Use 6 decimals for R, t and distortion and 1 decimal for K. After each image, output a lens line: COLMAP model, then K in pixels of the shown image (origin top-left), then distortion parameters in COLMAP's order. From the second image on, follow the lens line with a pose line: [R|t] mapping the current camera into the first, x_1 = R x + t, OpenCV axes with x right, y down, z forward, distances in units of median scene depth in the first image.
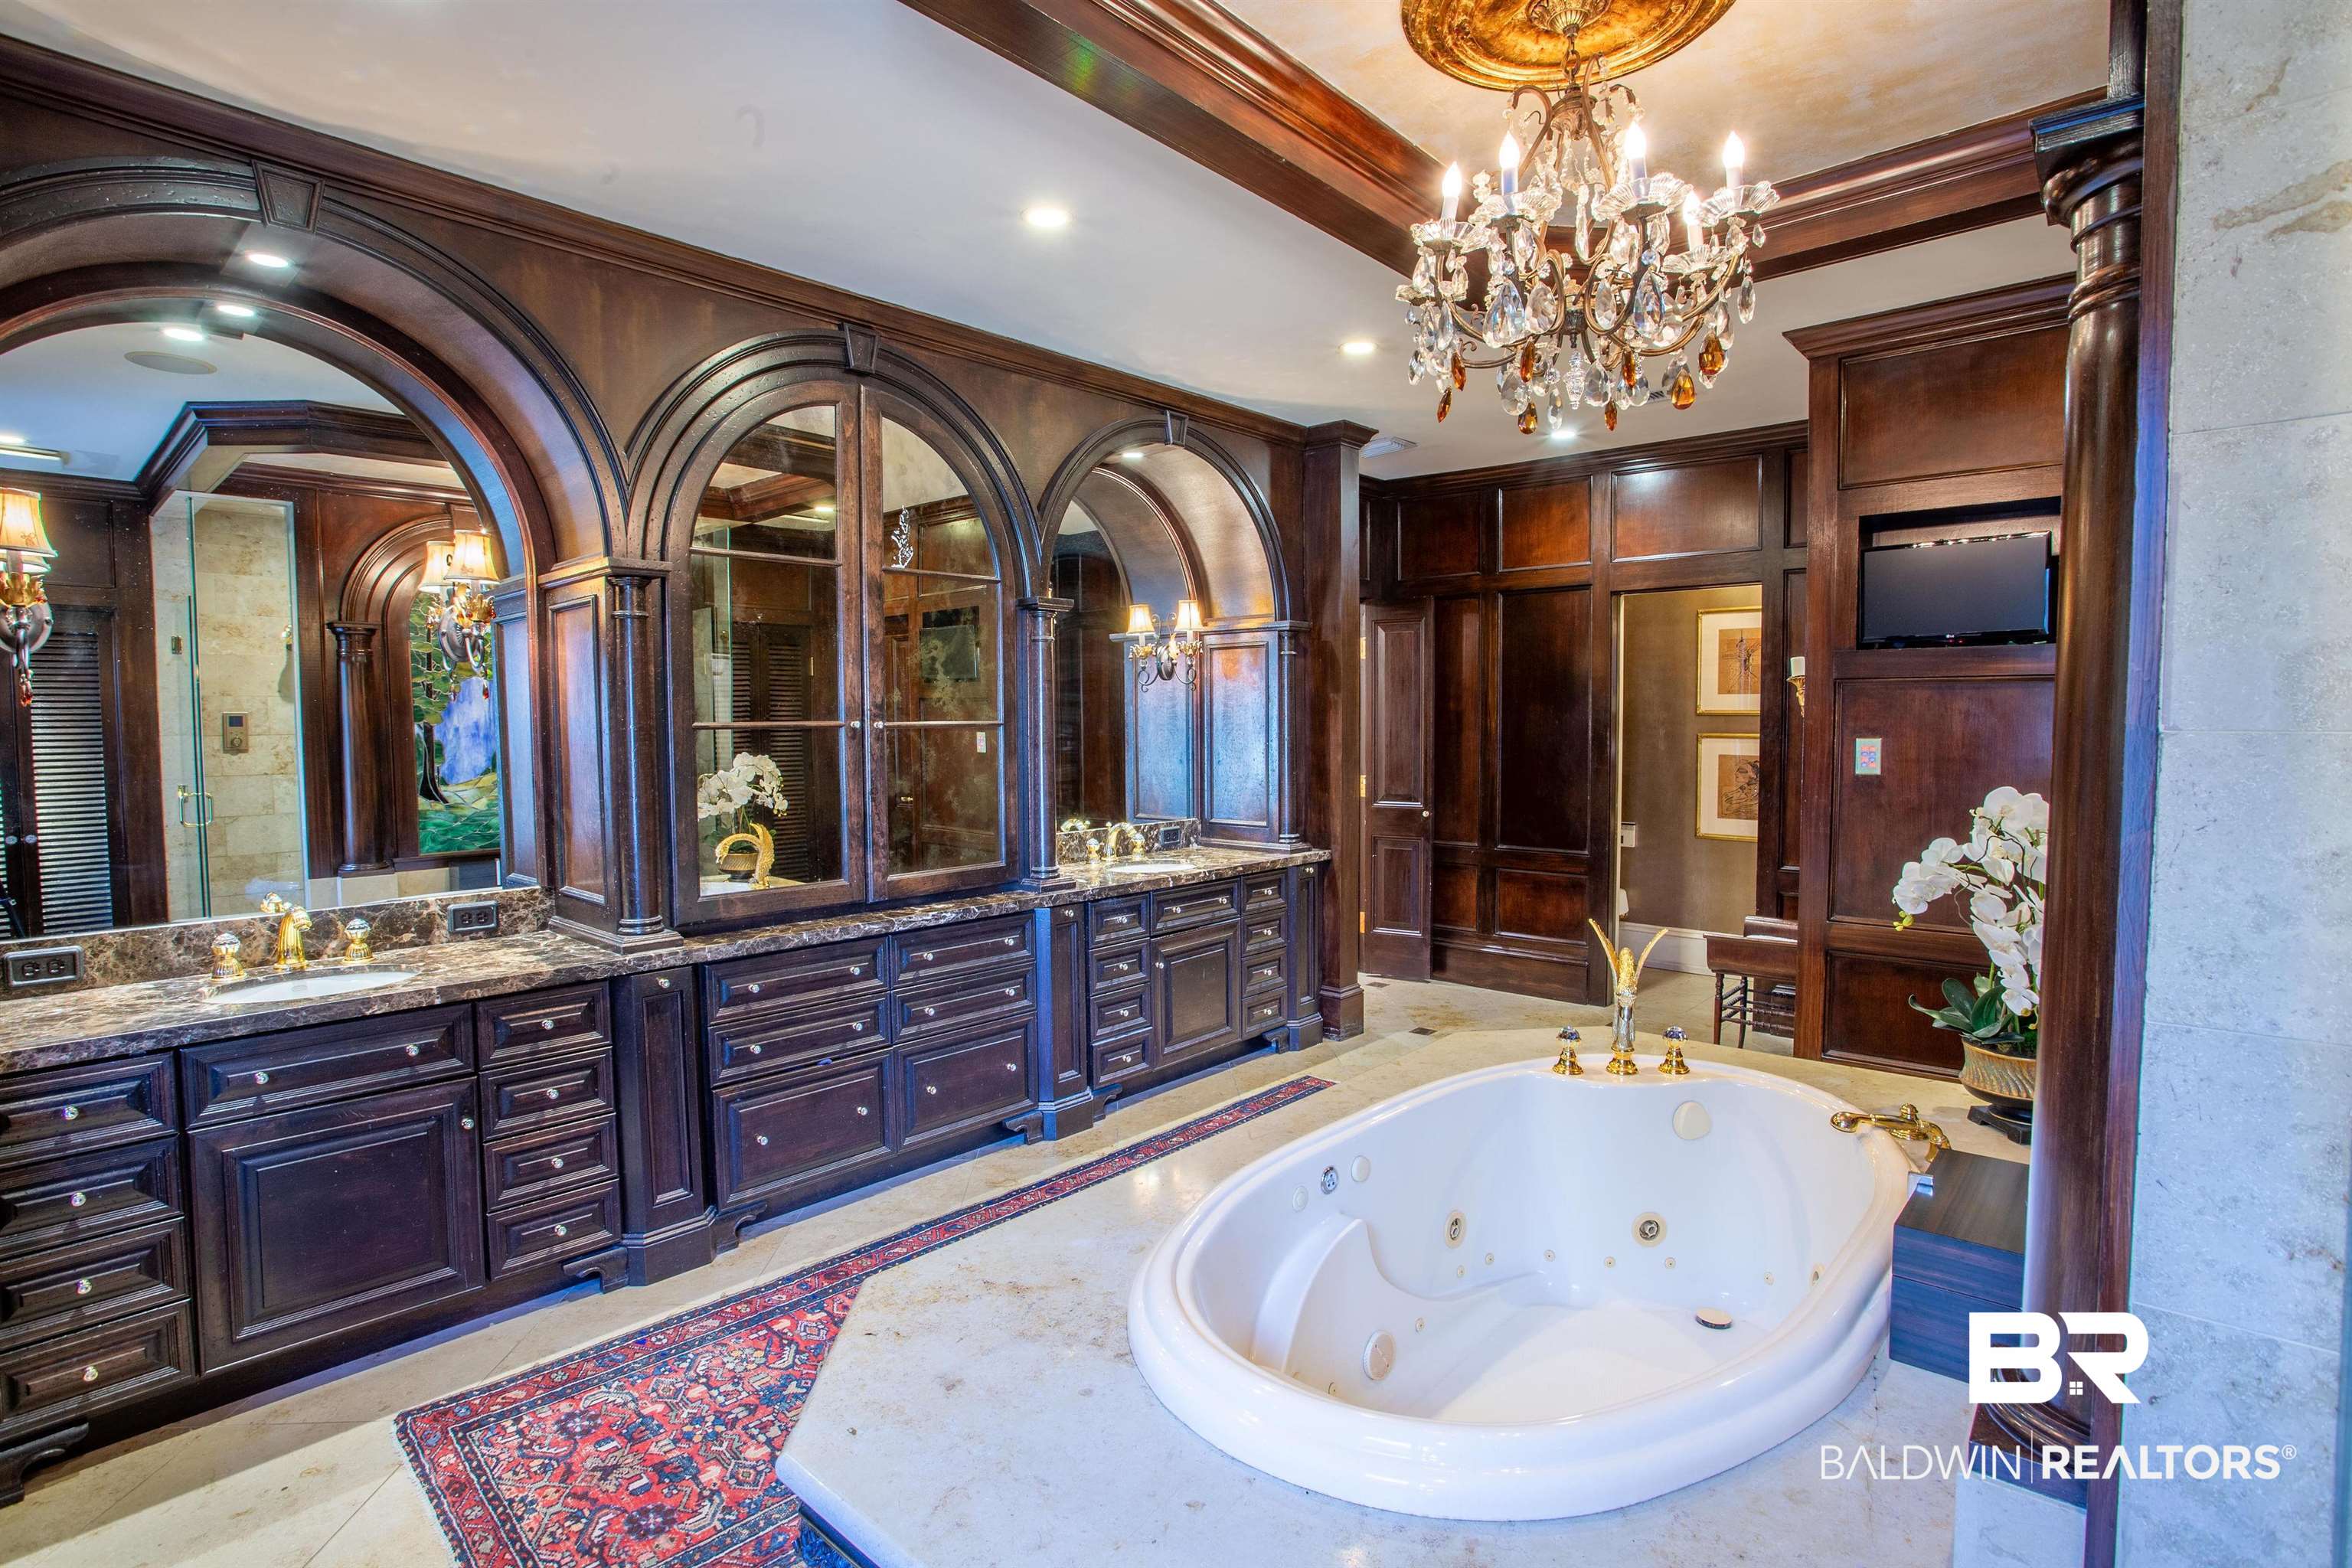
lens RADIAL K [[1157.9, 0, 1176.0], [0, 1157.9, 784.0], [0, 0, 1]] dist [-0.073806, 0.033601]
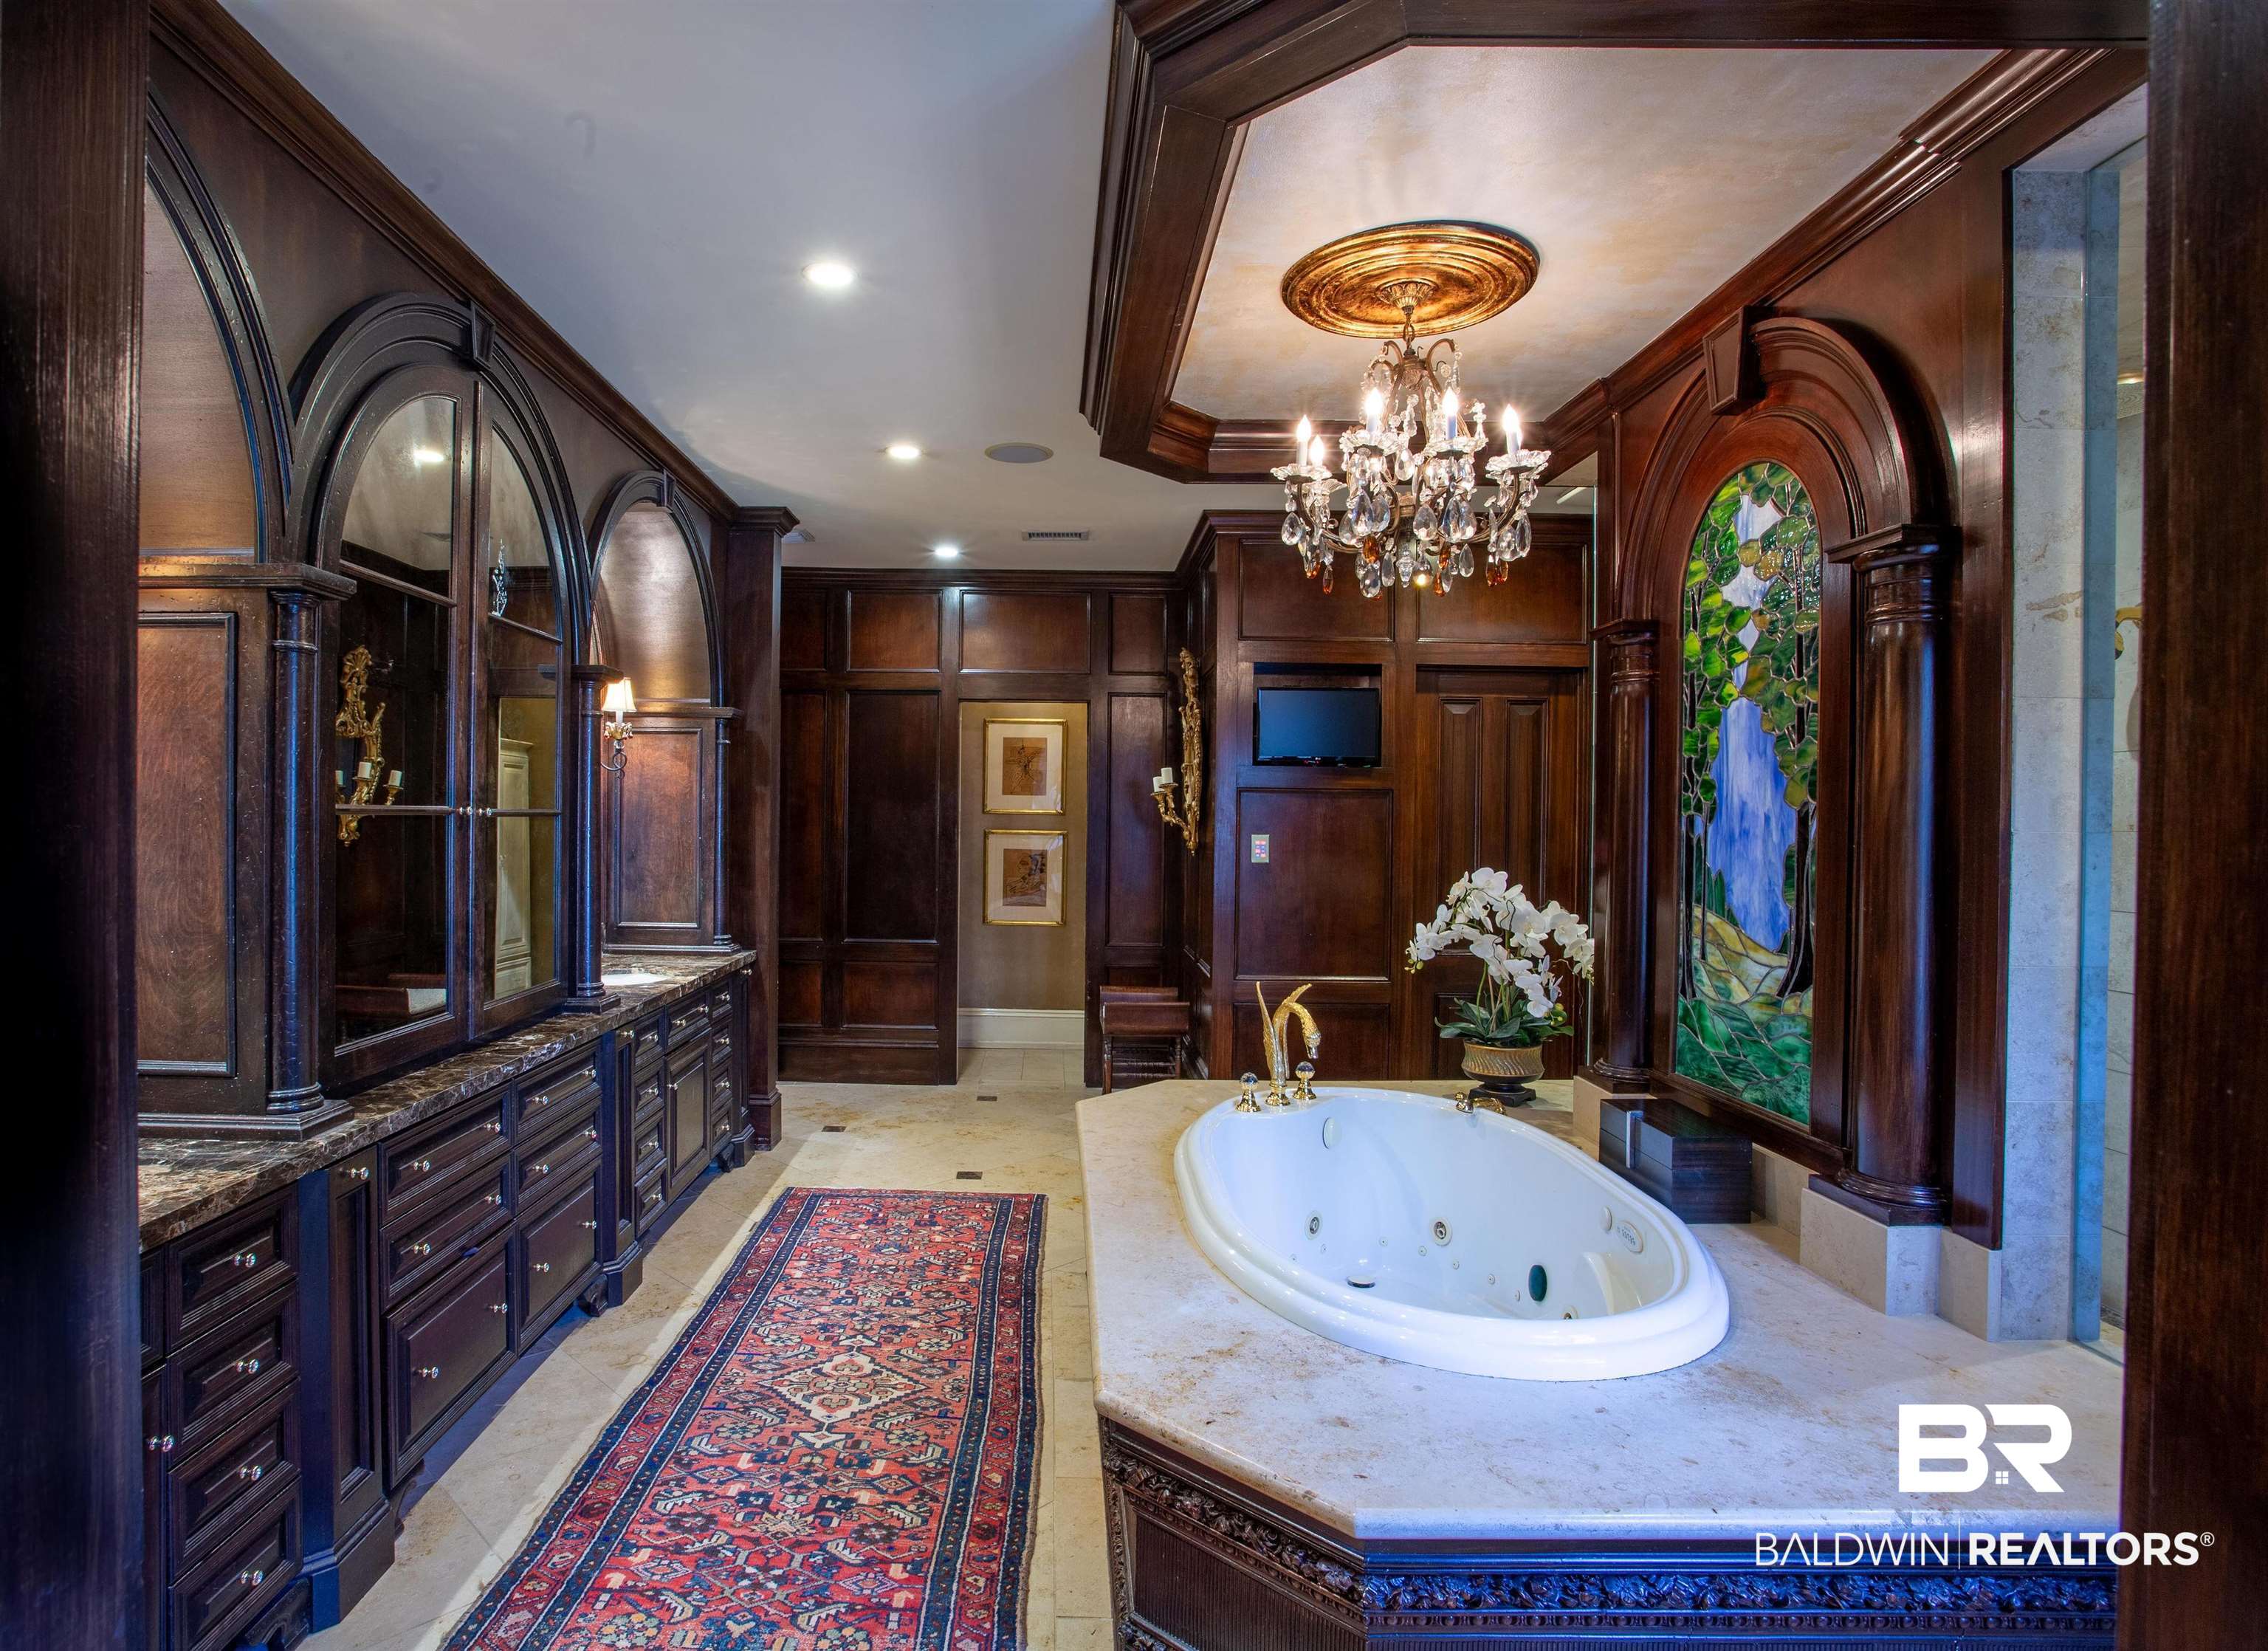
lens RADIAL K [[1179.7, 0, 1134.0], [0, 1179.7, 825.5], [0, 0, 1]] dist [-0.028941, 0.002424]
pose [[0.747041, 0.010061, 0.664702, -0.402290], [0.020842, 0.999039, -0.038545, -0.001611], [-0.664452, 0.042649, 0.746113, 0.094956]]
